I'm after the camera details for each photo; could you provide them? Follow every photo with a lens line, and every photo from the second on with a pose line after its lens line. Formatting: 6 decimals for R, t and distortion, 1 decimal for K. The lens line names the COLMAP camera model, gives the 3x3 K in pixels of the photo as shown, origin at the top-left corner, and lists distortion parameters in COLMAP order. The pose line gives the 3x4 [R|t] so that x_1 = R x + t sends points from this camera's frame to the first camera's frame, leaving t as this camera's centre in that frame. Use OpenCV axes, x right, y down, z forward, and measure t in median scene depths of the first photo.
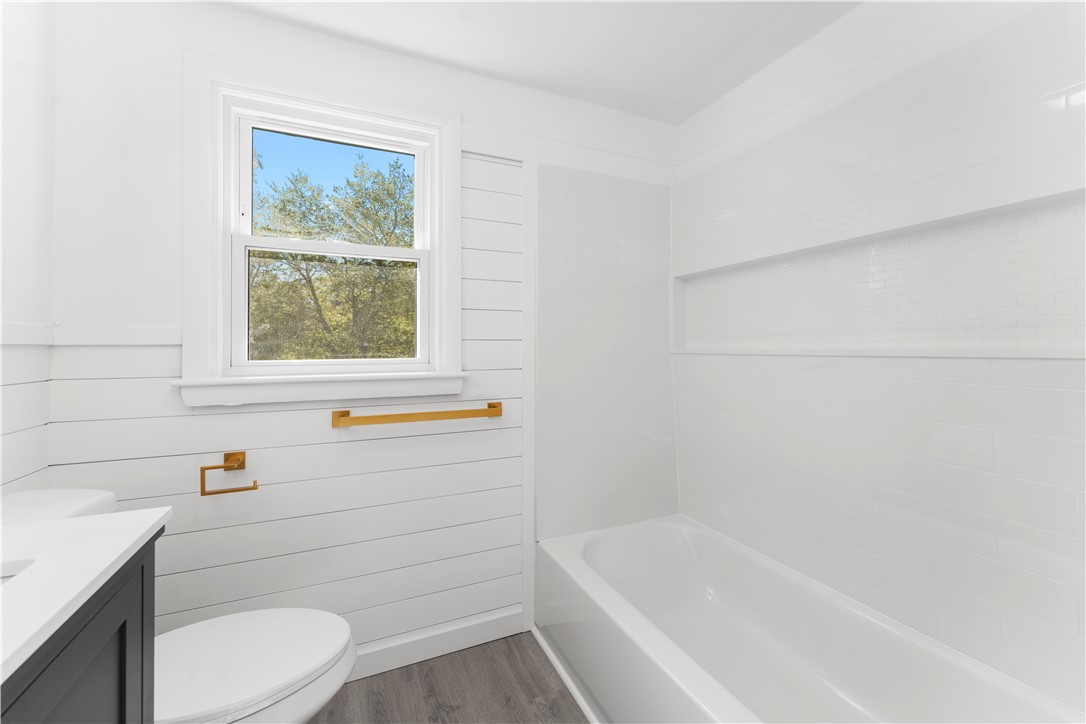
lens RADIAL K [[436.1, 0, 543.0], [0, 436.1, 362.0], [0, 0, 1]] dist [0.001602, 0.000358]
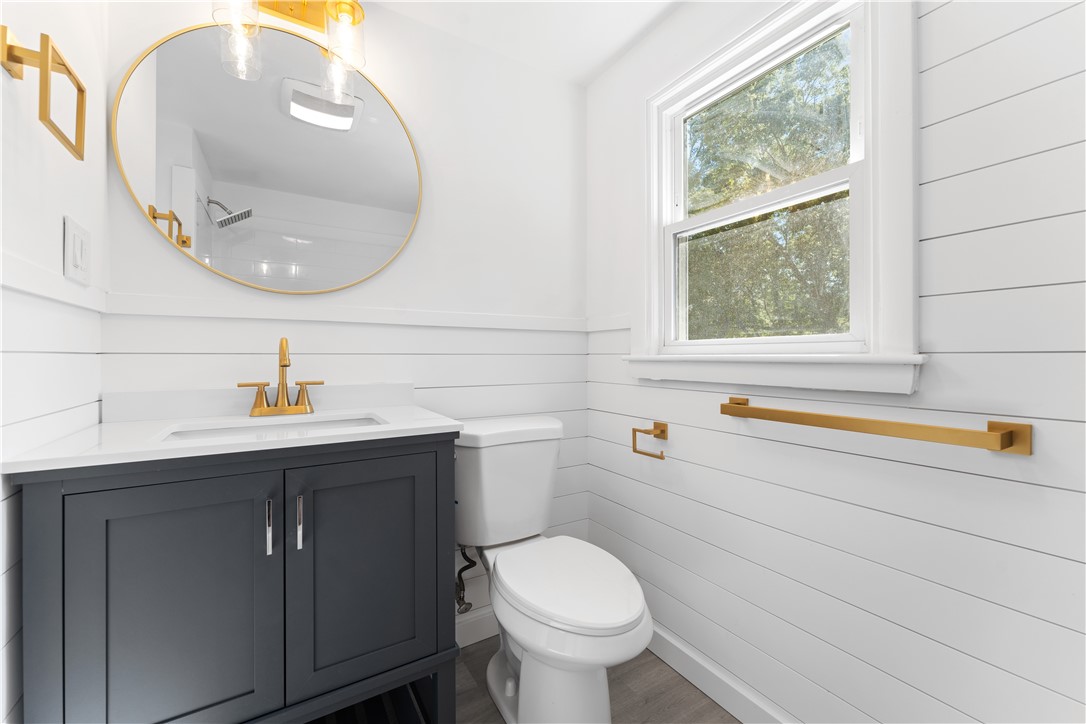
lens RADIAL K [[438.6, 0, 542.5], [0, 438.6, 346.6], [0, 0, 1]] dist [0.001670, 0.000386]
pose [[0.121199, 0.003179, -0.992623, 0.345929], [0.012385, 0.999912, 0.004715, 0.003971], [0.992551, -0.012865, 0.121149, 0.529731]]
